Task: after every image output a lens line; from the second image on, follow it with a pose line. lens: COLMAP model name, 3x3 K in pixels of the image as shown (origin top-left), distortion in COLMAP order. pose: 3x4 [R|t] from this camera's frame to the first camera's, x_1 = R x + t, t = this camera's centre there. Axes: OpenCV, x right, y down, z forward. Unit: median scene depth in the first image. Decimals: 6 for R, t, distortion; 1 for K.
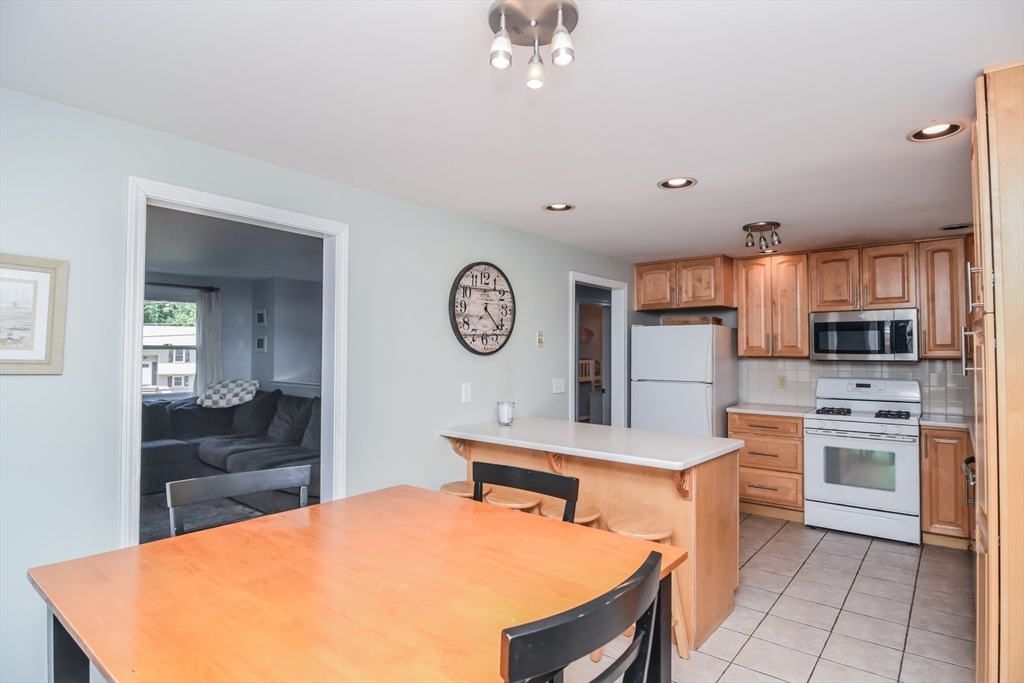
lens RADIAL K [[548.9, 0, 506.6], [0, 548.9, 339.7], [0, 0, 1]] dist [-0.010206, -0.007014]
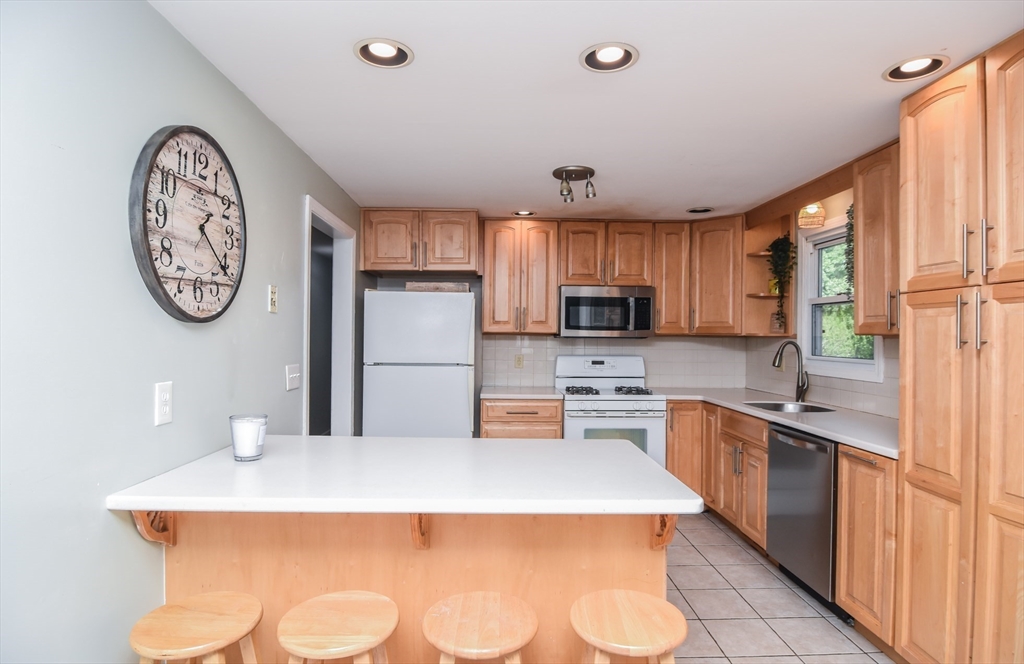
lens RADIAL K [[552.1, 0, 518.8], [0, 552.1, 338.5], [0, 0, 1]] dist [-0.011025, -0.007396]
pose [[0.746327, -0.000057, 0.665579, -0.130306], [-0.021676, 0.999467, 0.024392, 0.020438], [-0.665226, -0.032632, 0.745929, 0.379019]]
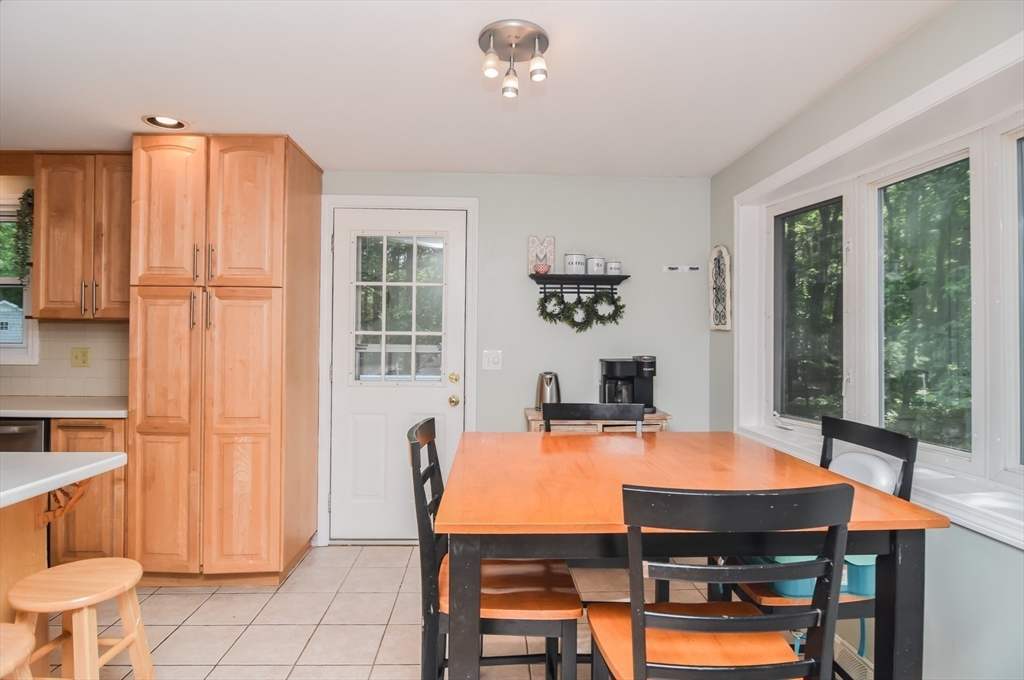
lens RADIAL K [[548.9, 0, 513.0], [0, 548.9, 332.9], [0, 0, 1]] dist [-0.010206, -0.007014]
pose [[-0.642186, -0.014289, 0.766415, -0.300494], [-0.025233, 0.999678, -0.002505, 0.028505], [-0.766133, -0.020947, -0.642341, 0.581435]]
